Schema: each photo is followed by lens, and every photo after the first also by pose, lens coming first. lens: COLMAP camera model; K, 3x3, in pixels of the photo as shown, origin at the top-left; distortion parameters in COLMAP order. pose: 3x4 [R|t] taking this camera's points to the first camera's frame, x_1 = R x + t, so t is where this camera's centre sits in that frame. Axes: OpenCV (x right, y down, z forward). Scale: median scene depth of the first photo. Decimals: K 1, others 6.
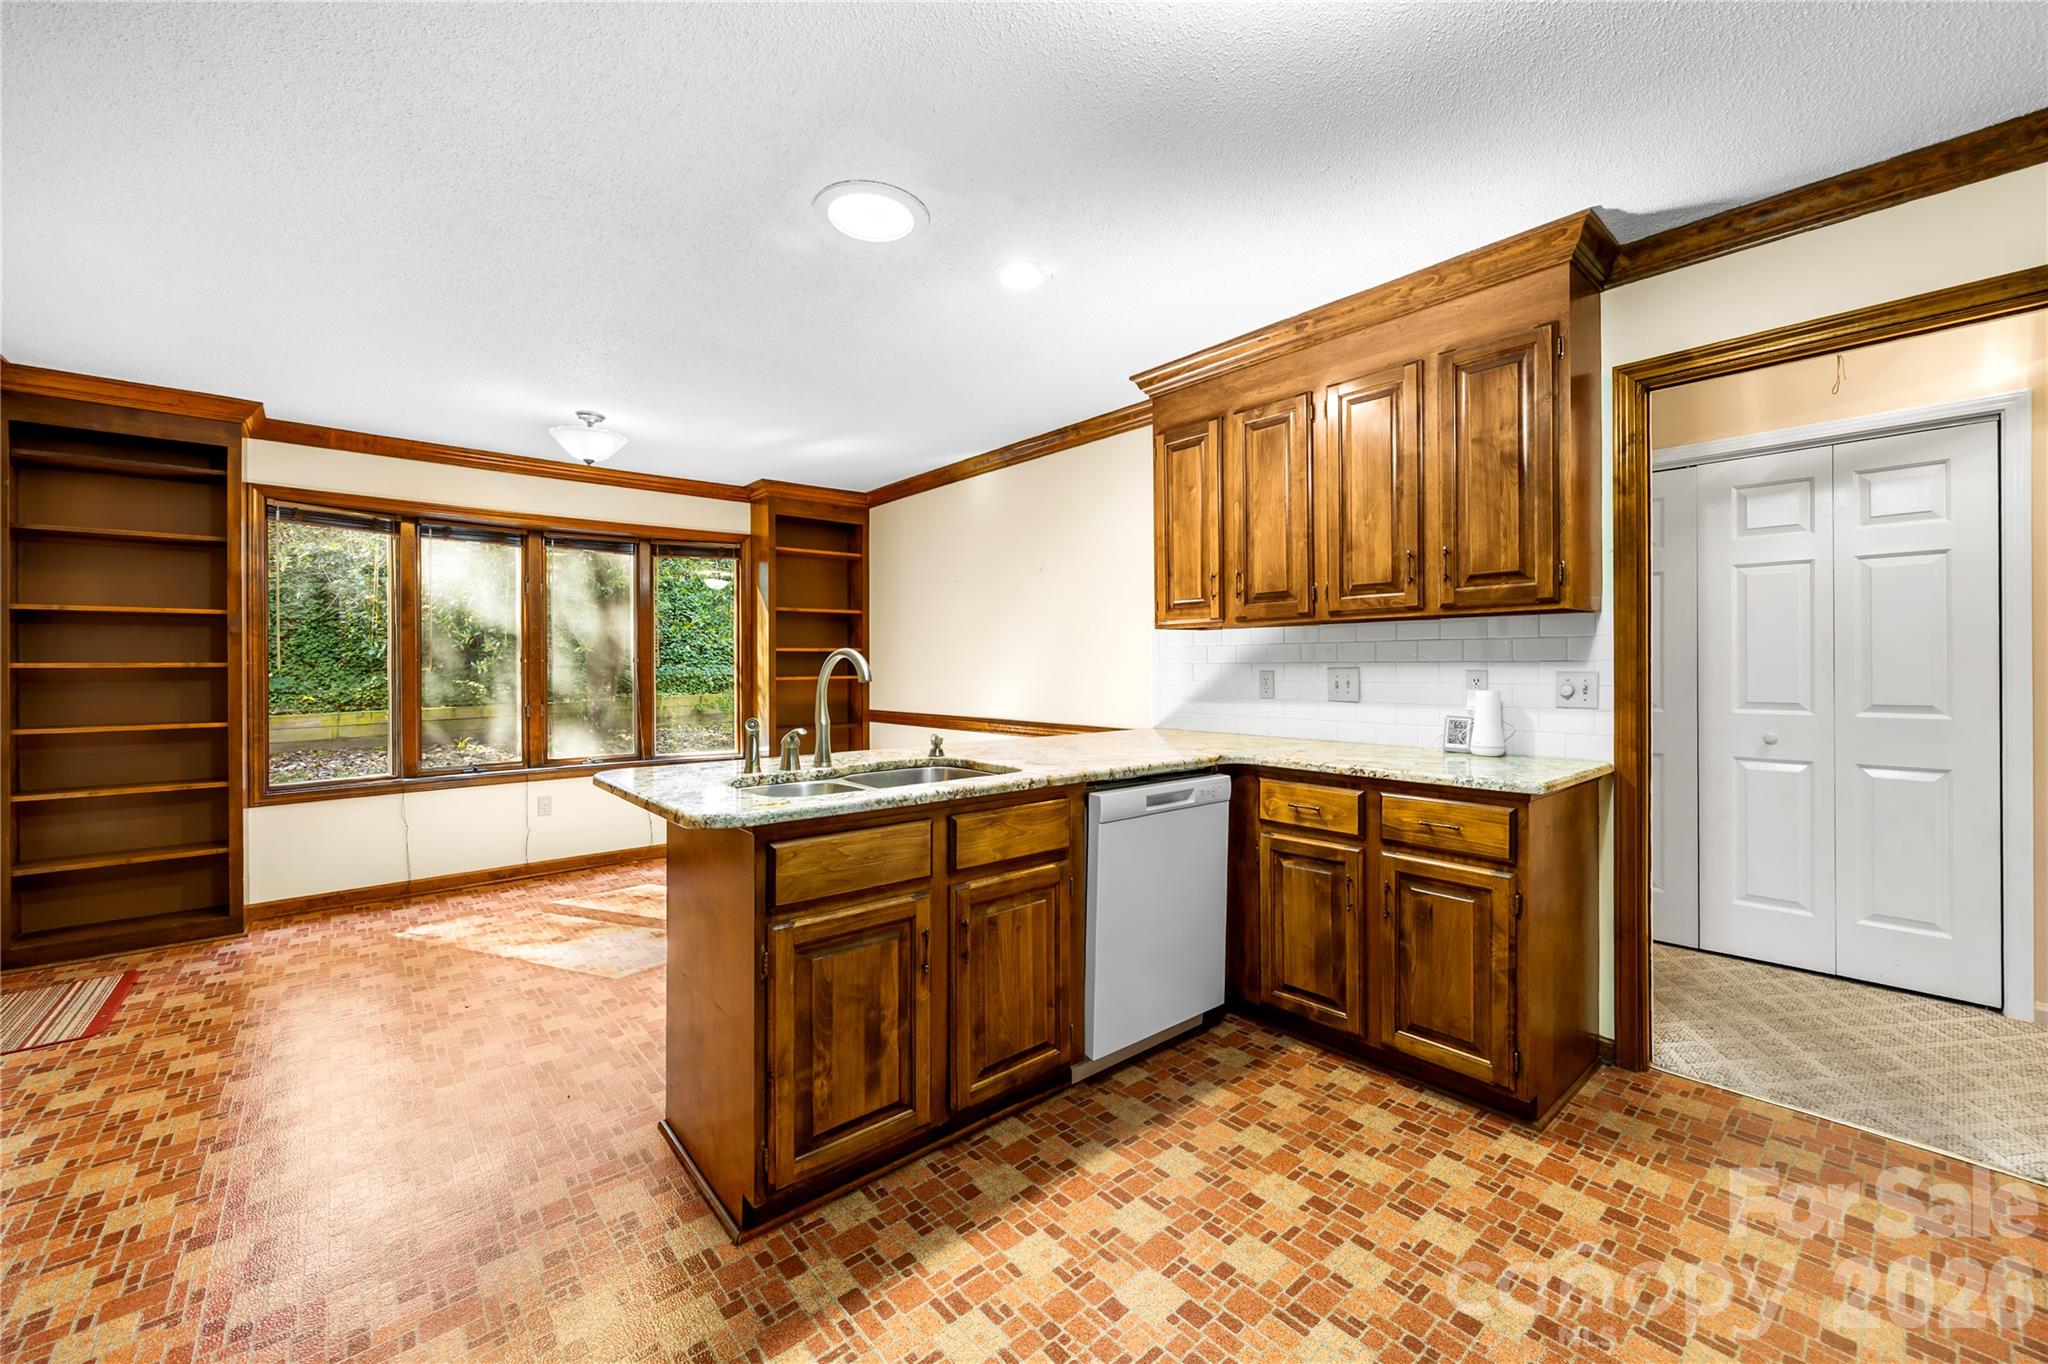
lens RADIAL K [[816.1, 0, 1019.6], [0, 816.1, 669.2], [0, 0, 1]] dist [-0.003314, 0.000441]
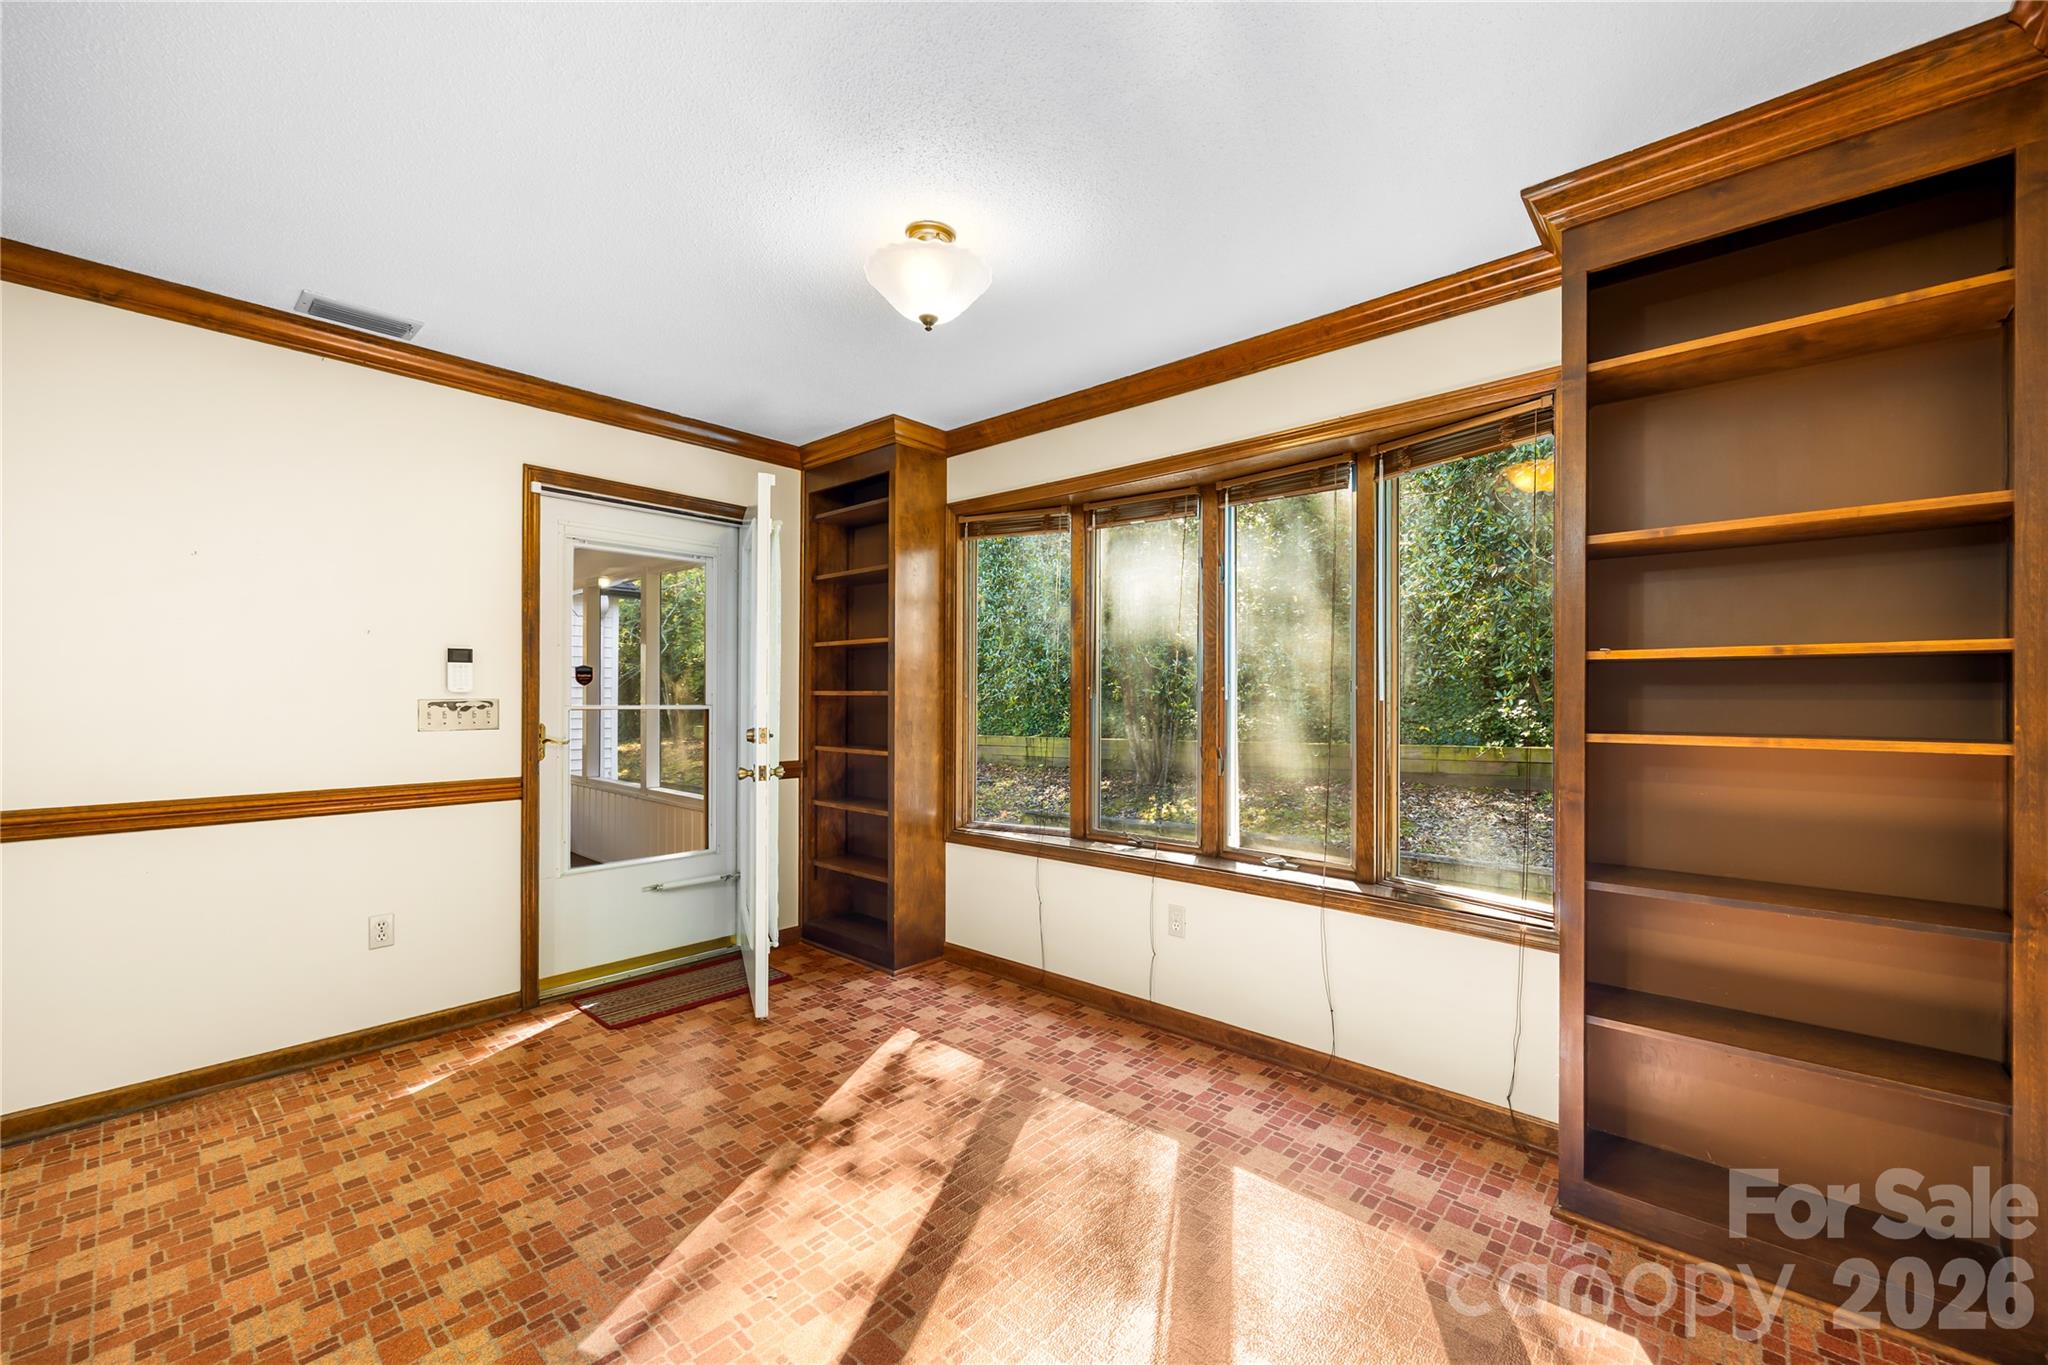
lens RADIAL K [[819.4, 0, 1021.1], [0, 819.4, 690.0], [0, 0, 1]] dist [-0.001016, -0.000019]
pose [[0.127875, 0.004447, -0.991780, 0.021150], [-0.010887, 0.999936, 0.003079, -0.012282], [0.991731, 0.010404, 0.127915, 0.852158]]
